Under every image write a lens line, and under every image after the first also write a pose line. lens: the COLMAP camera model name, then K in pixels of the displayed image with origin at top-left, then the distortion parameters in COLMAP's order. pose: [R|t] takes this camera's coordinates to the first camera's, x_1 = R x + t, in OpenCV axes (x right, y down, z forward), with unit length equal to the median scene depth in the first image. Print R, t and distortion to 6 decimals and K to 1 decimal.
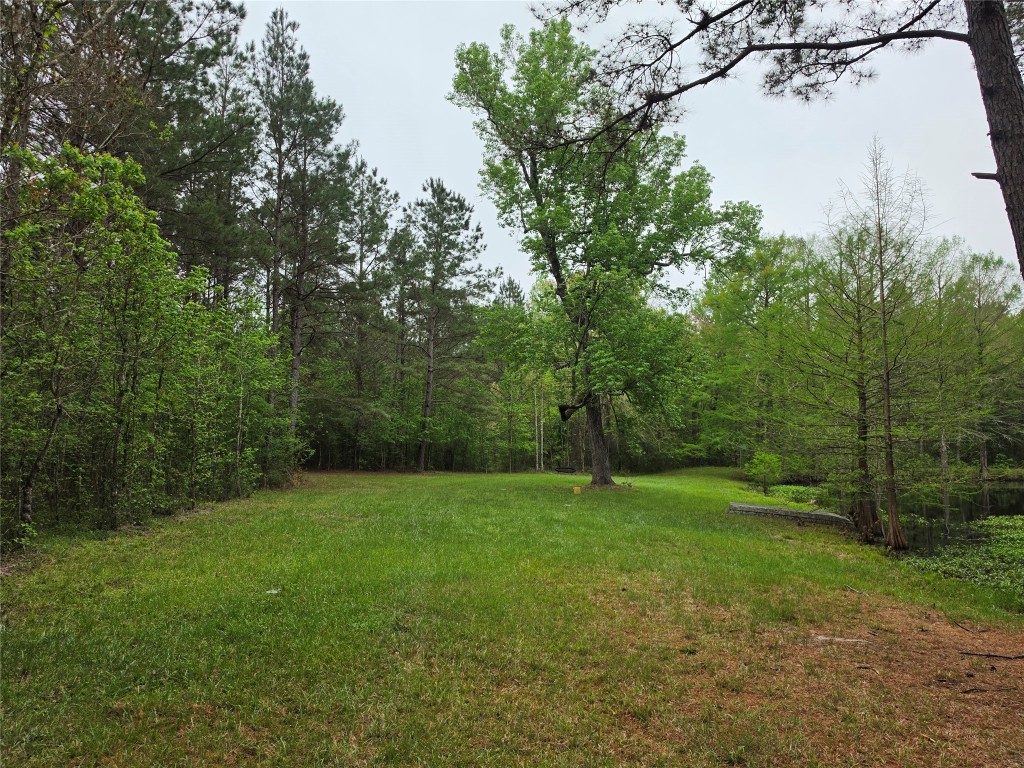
lens RADIAL K [[701.3, 0, 523.0], [0, 701.3, 382.0], [0, 0, 1]] dist [0.074296, -0.093400]
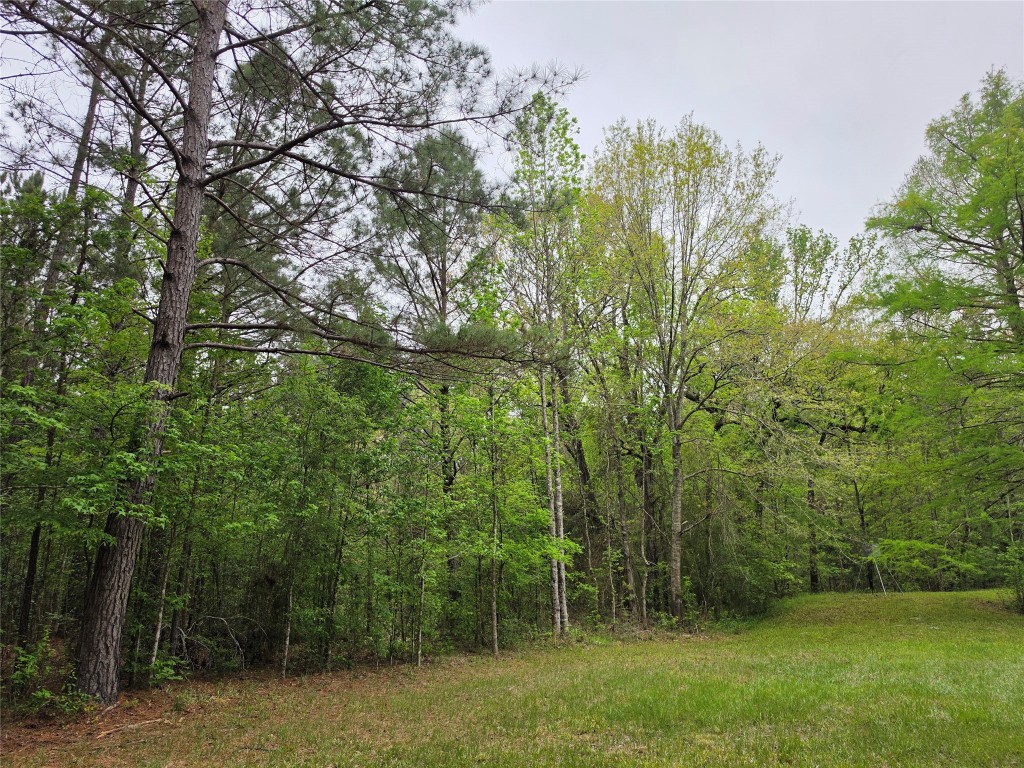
lens RADIAL K [[701.3, 0, 523.0], [0, 701.3, 382.0], [0, 0, 1]] dist [0.074296, -0.093400]
pose [[0.966360, 0.027908, 0.255674, -0.128344], [0.018050, 0.984285, -0.175662, 0.116182], [-0.256558, 0.174367, 0.950670, 1.126135]]
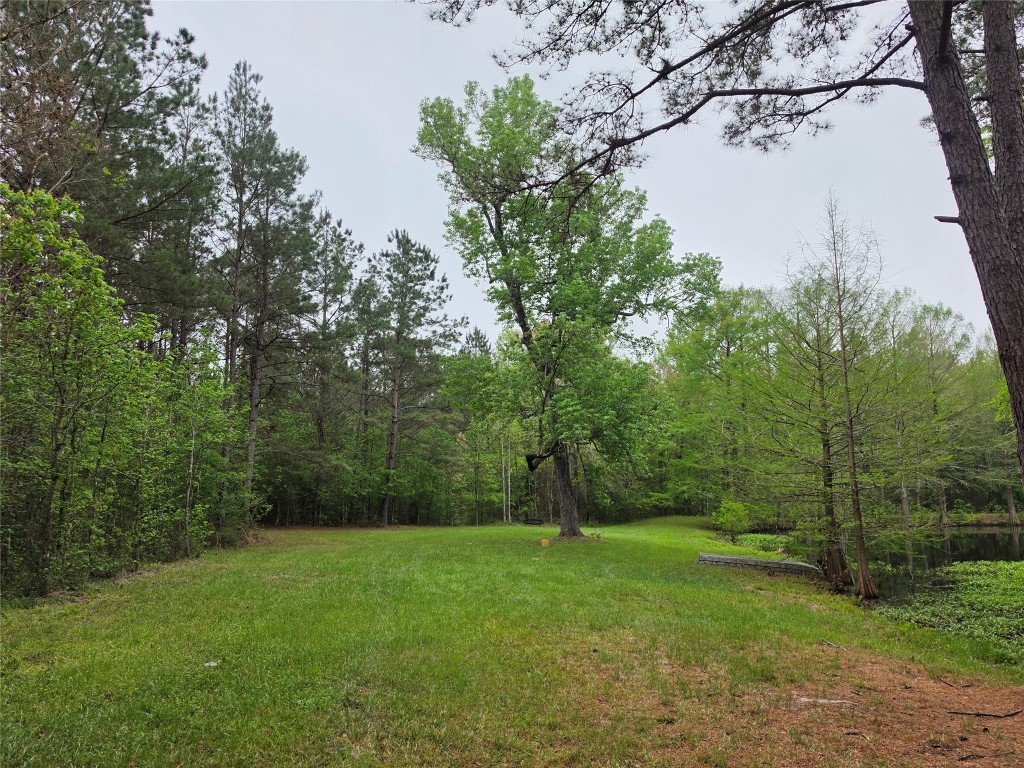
lens RADIAL K [[701.3, 0, 523.0], [0, 701.3, 382.0], [0, 0, 1]] dist [0.074296, -0.093400]
pose [[0.998855, -0.005974, 0.047466, 0.001323], [0.009349, 0.997418, -0.071205, 0.000881], [-0.046918, 0.071568, 0.996332, 0.012634]]
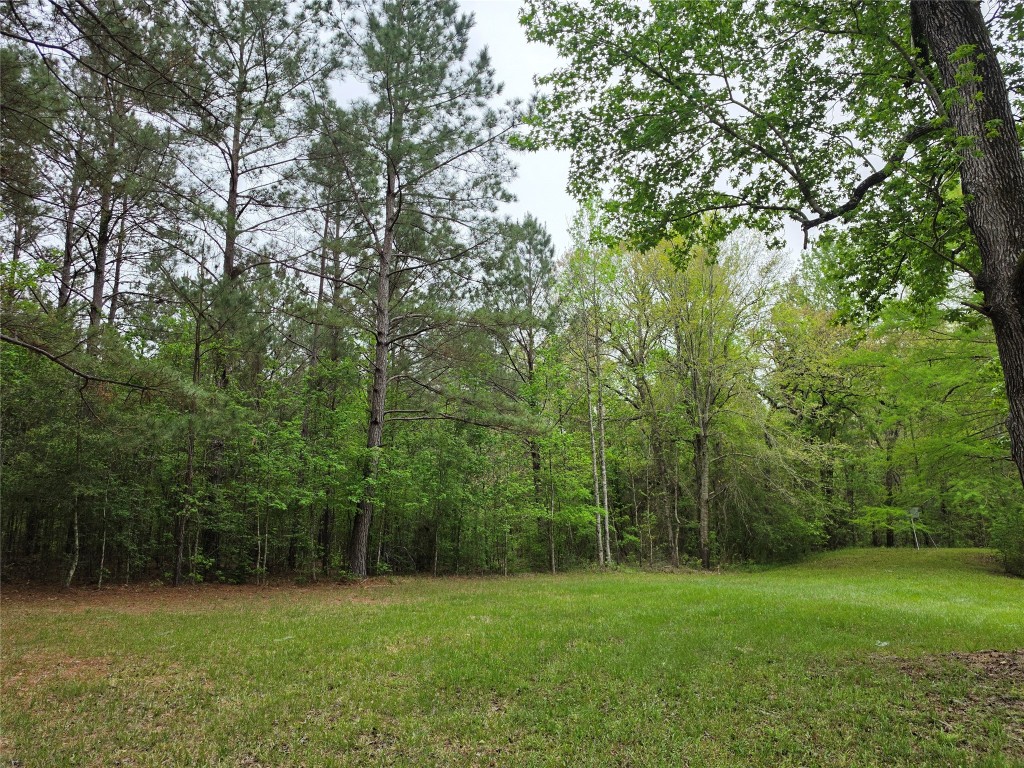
lens RADIAL K [[701.3, 0, 523.0], [0, 701.3, 382.0], [0, 0, 1]] dist [0.074296, -0.093400]
pose [[0.998249, -0.012585, 0.057791, -0.101443], [0.019114, 0.993313, -0.113857, 0.087575], [-0.055972, 0.114763, 0.991815, 0.815080]]
